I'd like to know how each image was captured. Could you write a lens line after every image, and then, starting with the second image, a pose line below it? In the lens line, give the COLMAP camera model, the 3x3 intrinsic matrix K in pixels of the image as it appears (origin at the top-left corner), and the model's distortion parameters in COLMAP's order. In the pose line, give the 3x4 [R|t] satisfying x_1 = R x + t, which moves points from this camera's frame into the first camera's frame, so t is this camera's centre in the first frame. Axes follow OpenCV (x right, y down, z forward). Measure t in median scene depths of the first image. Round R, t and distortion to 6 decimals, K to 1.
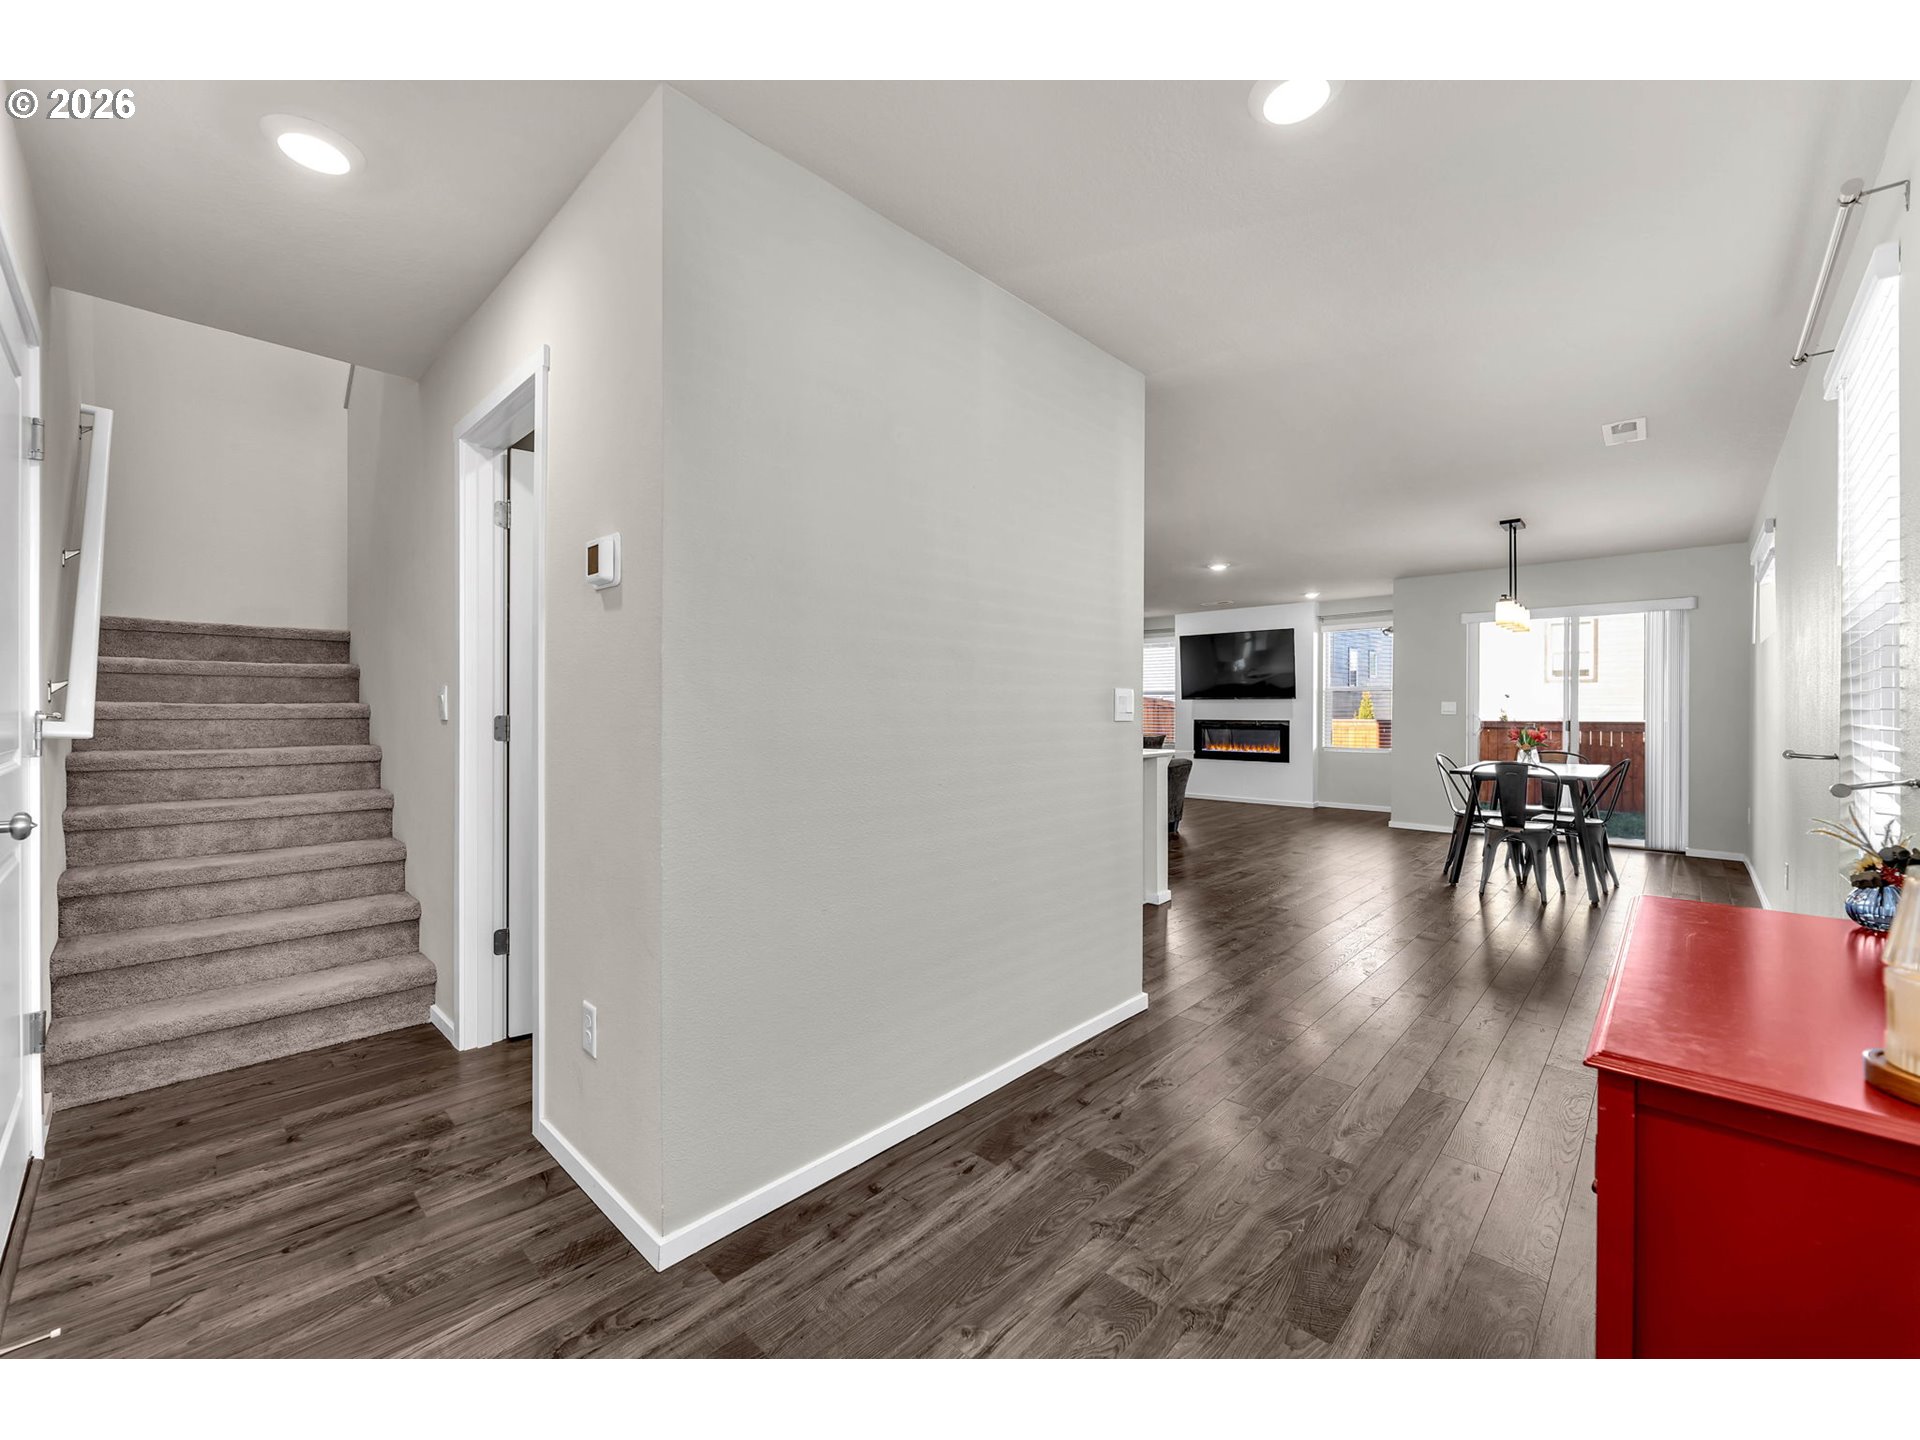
lens RADIAL K [[765.5, 0, 934.7], [0, 765.5, 713.5], [0, 0, 1]] dist [-0.044230, -0.000068]
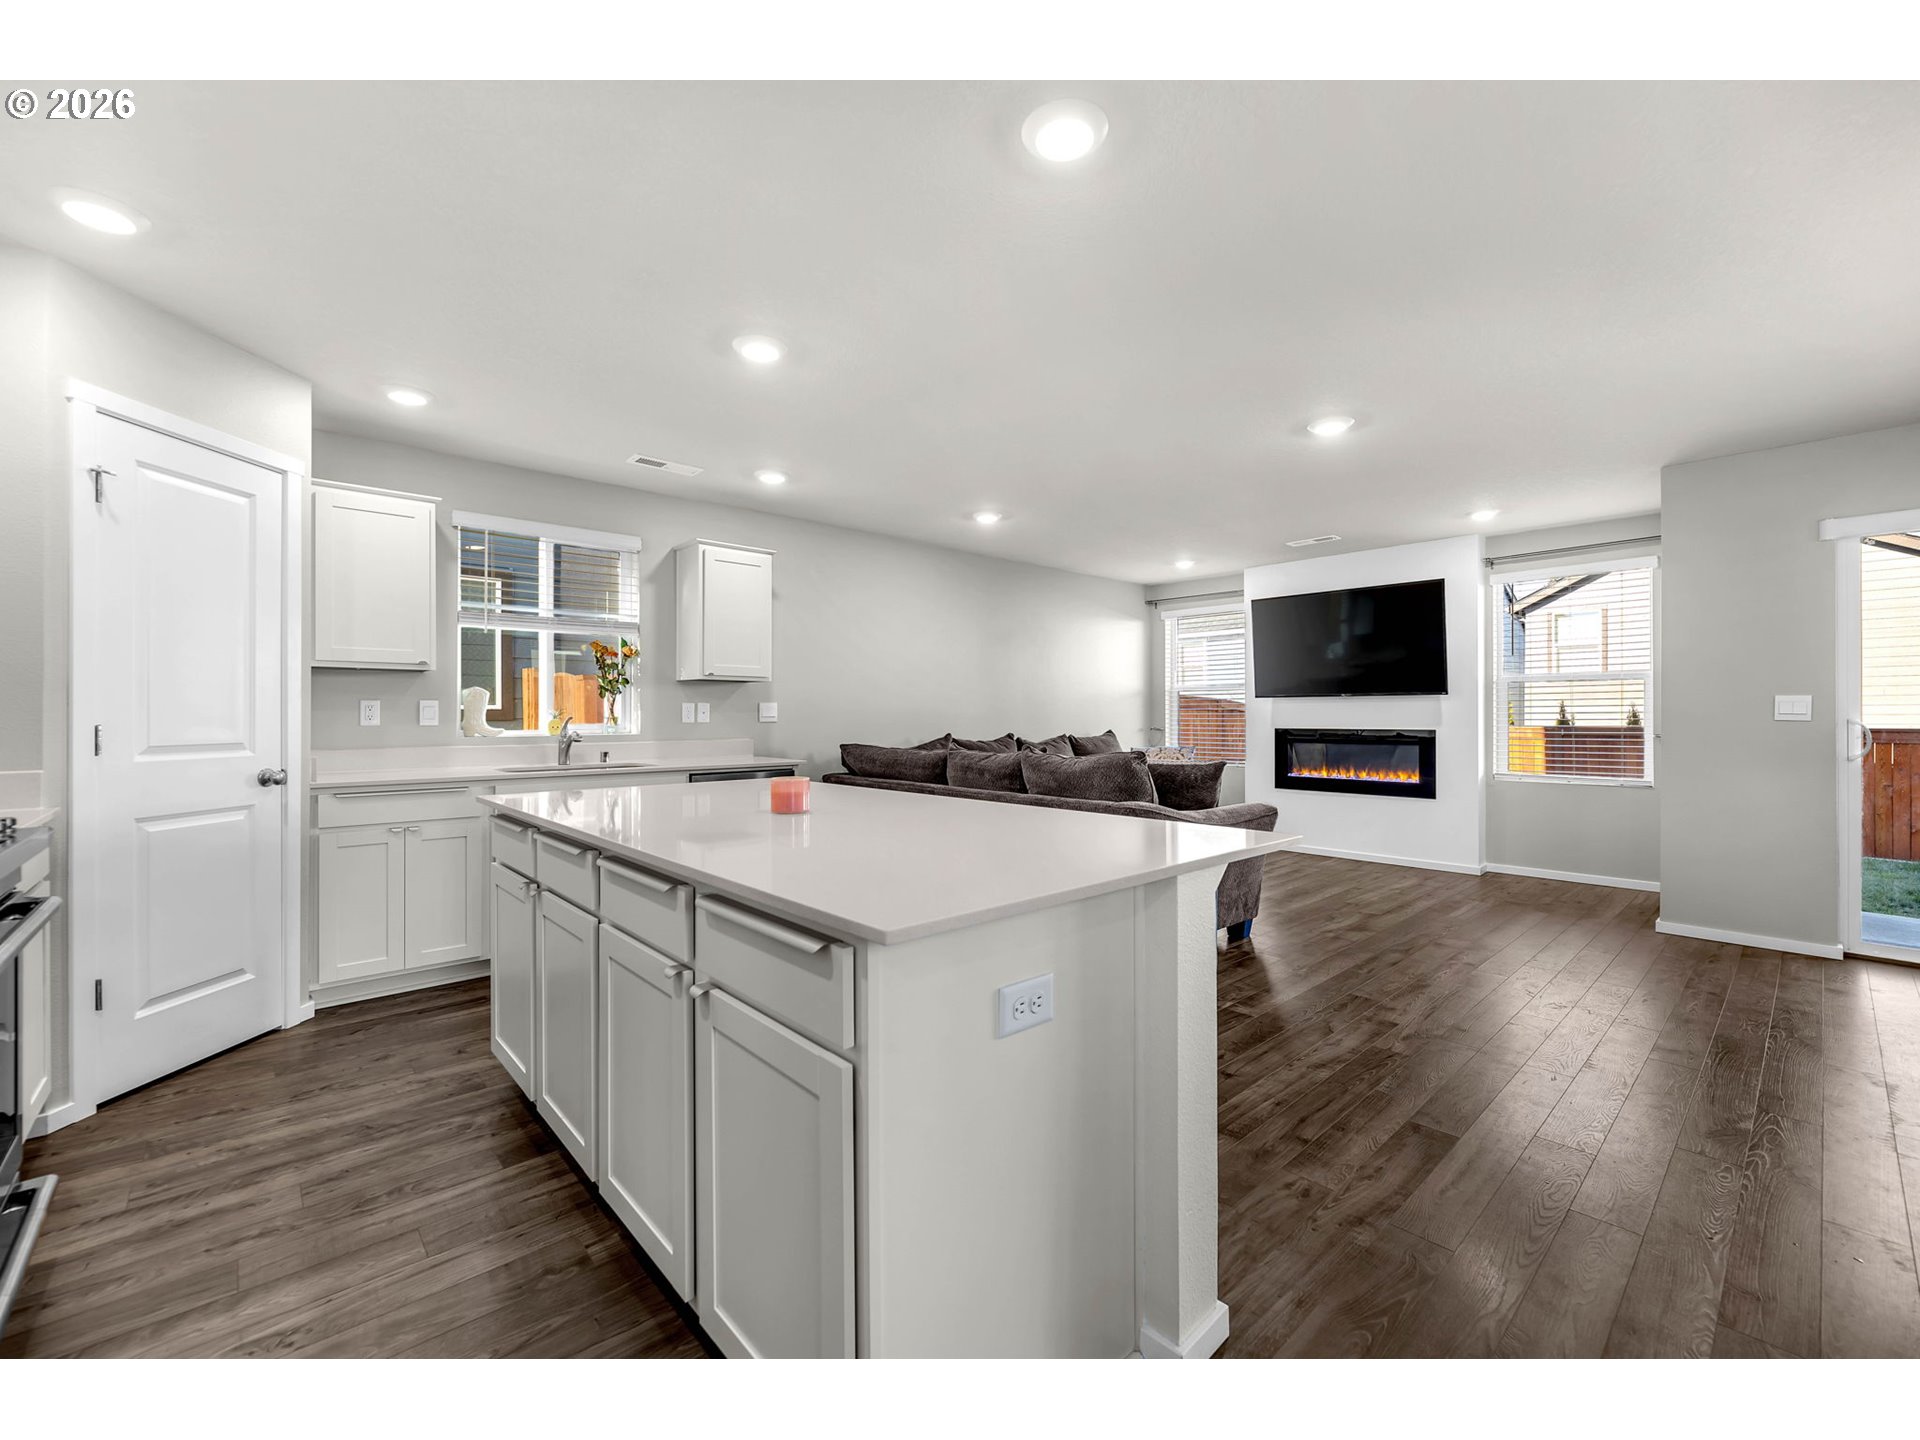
lens RADIAL K [[793.8, 0, 952.8], [0, 793.8, 714.9], [0, 0, 1]] dist [-0.009879, -0.000115]
pose [[0.998710, -0.004751, -0.050548, 0.109261], [0.004482, 0.999975, -0.005438, -0.001003], [0.050572, 0.005205, 0.998707, 0.339392]]
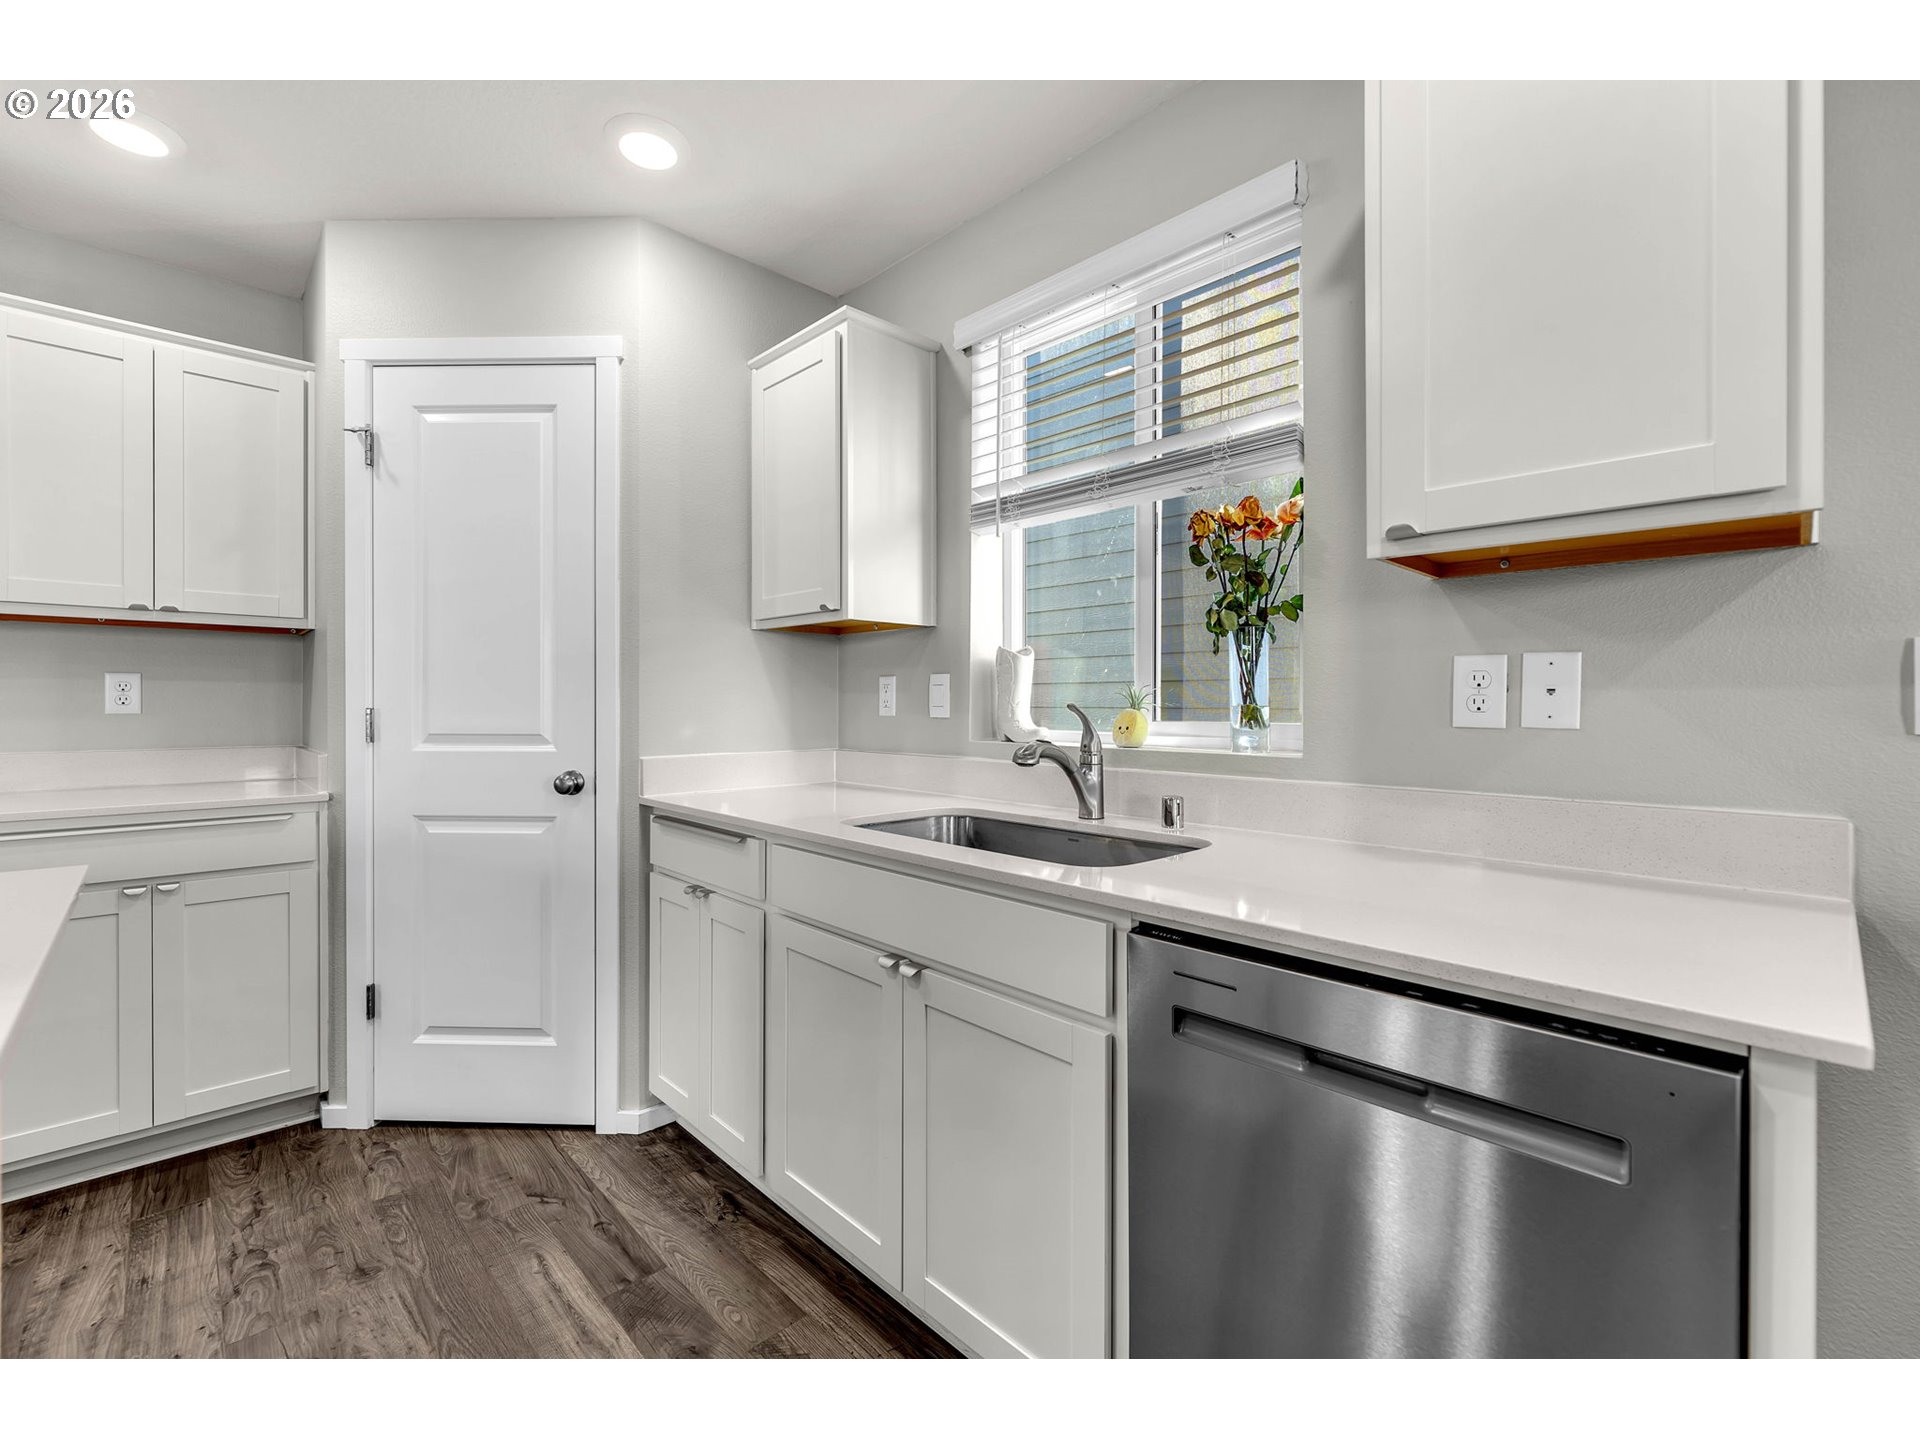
lens RADIAL K [[827.4, 0, 956.1], [0, 827.4, 707.2], [0, 0, 1]] dist [-0.000827, -0.000002]
pose [[-0.028937, 0.001332, -0.999580, 0.061108], [-0.008426, 0.999963, 0.001577, -0.002586], [0.999546, 0.008468, -0.028925, 0.756508]]
